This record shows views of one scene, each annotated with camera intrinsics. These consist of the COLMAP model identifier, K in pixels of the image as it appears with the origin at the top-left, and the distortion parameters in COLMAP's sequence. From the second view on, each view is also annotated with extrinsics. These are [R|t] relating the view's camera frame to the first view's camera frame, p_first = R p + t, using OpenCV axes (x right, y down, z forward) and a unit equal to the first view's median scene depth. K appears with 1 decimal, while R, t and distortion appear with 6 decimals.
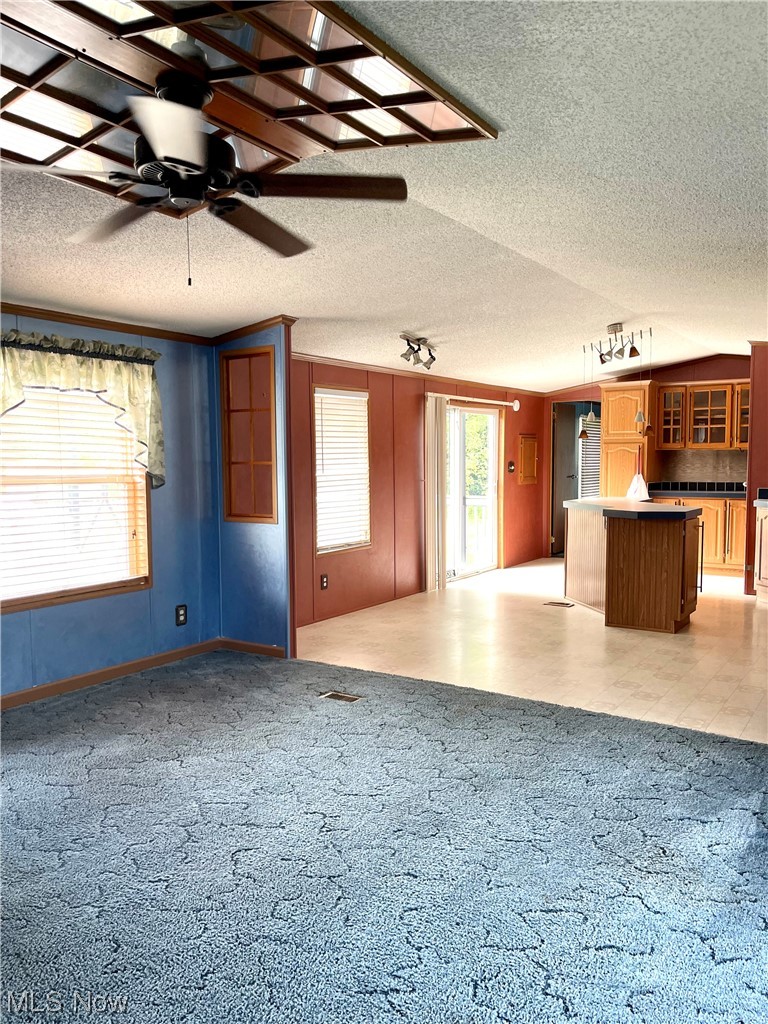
lens RADIAL K [[777.9, 0, 385.6], [0, 777.9, 528.5], [0, 0, 1]] dist [0.020274, -0.029320]
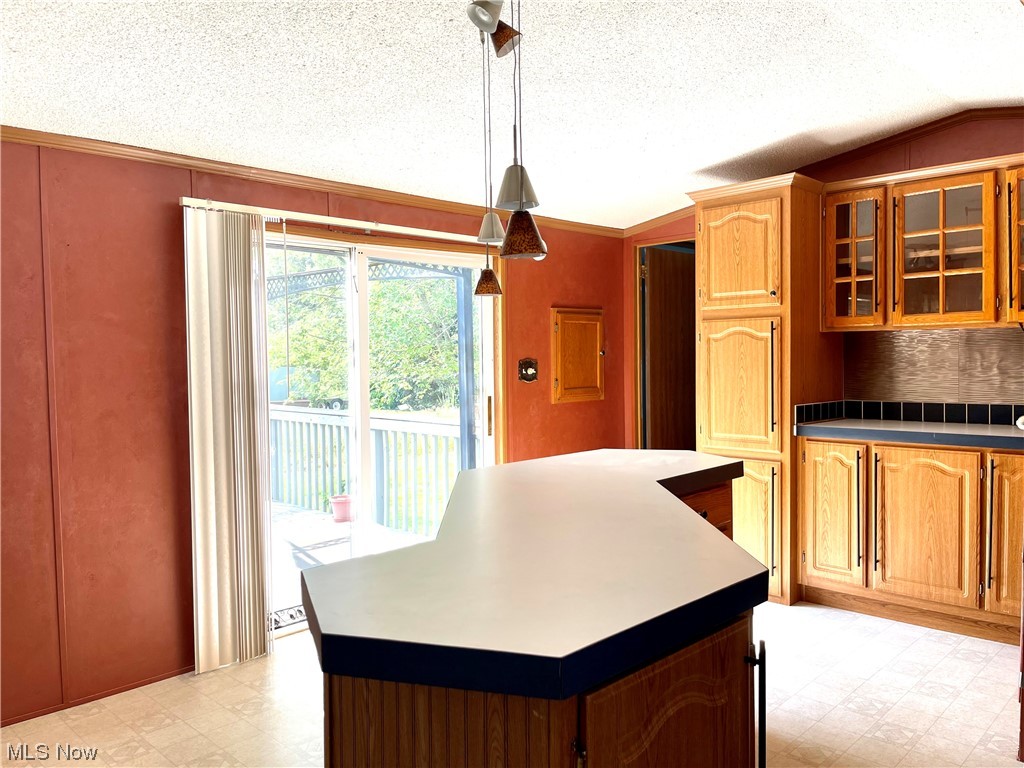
lens RADIAL K [[777.9, 0, 508.1], [0, 777.9, 385.8], [0, 0, 1]] dist [0.020274, -0.029320]
pose [[0.981208, 0.000072, -0.192952, 0.269568], [-0.009352, 0.998842, -0.047187, -0.048668], [0.192725, 0.048105, 0.980073, 0.548961]]
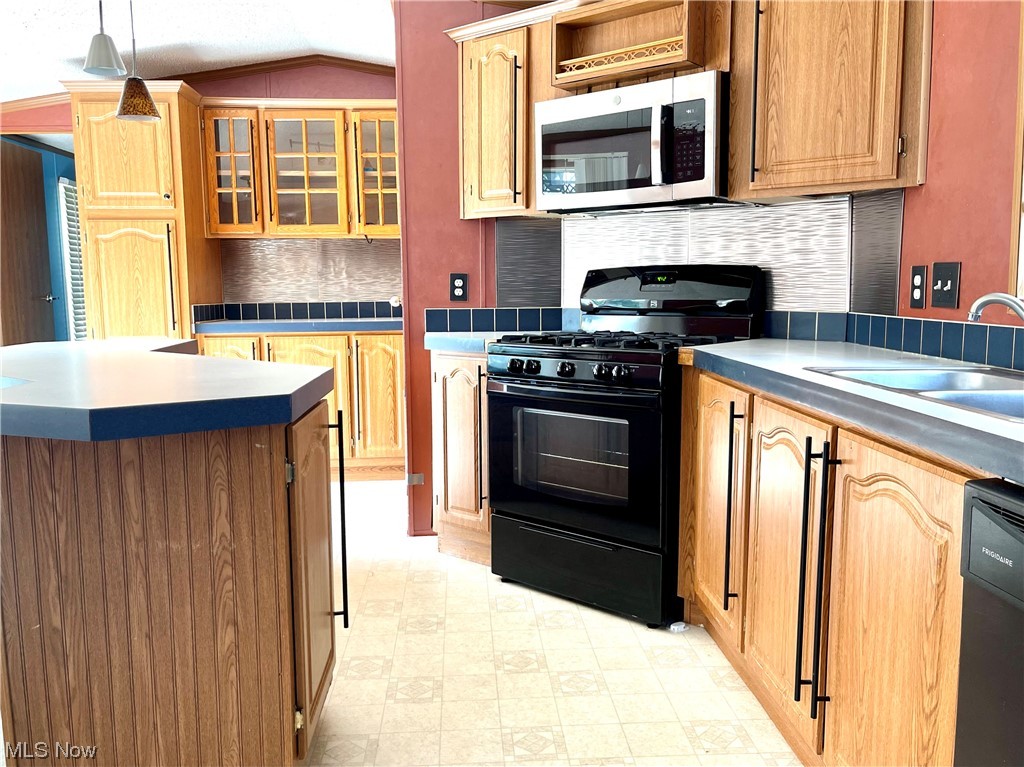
lens RADIAL K [[848.3, 0, 510.2], [0, 848.3, 379.9], [0, 0, 1]] dist [0.018147, 0.012306]
pose [[0.796950, -0.068863, 0.600108, 0.182324], [0.058254, 0.997612, 0.037115, -0.021753], [-0.601230, 0.005380, 0.799058, 0.485719]]
